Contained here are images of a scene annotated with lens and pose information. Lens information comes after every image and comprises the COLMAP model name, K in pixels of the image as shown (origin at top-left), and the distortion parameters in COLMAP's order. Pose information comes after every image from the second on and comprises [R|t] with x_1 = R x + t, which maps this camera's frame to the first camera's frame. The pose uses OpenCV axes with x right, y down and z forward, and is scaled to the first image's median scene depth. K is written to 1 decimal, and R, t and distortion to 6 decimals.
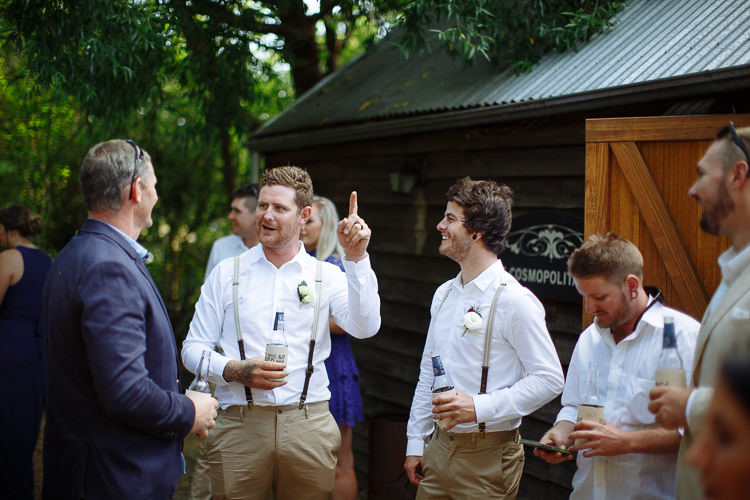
lens RADIAL K [[1065.6, 0, 375.6], [0, 1065.6, 249.3], [0, 0, 1]] dist [-0.099626, 0.000000]
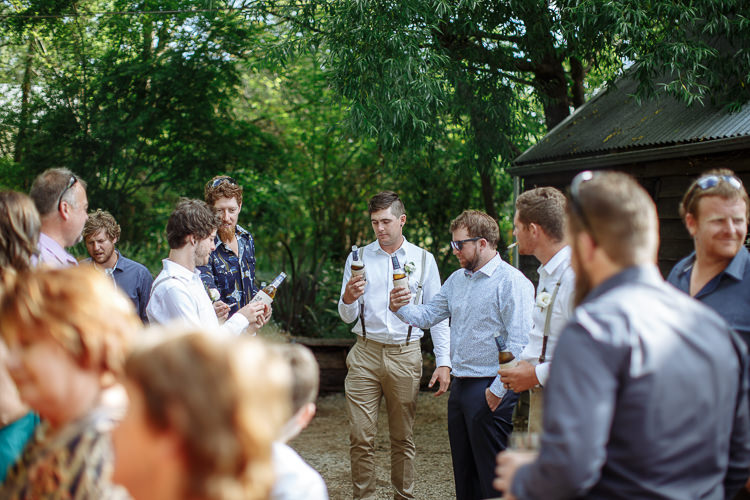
lens RADIAL K [[1065.6, 0, 374.4], [0, 1065.6, 248.2], [0, 0, 1]] dist [-0.099626, 0.000000]
pose [[0.973151, -0.019187, -0.229368, 0.006863], [0.016777, 0.999782, -0.012452, 0.002604], [0.229557, 0.008269, 0.973260, -0.296547]]
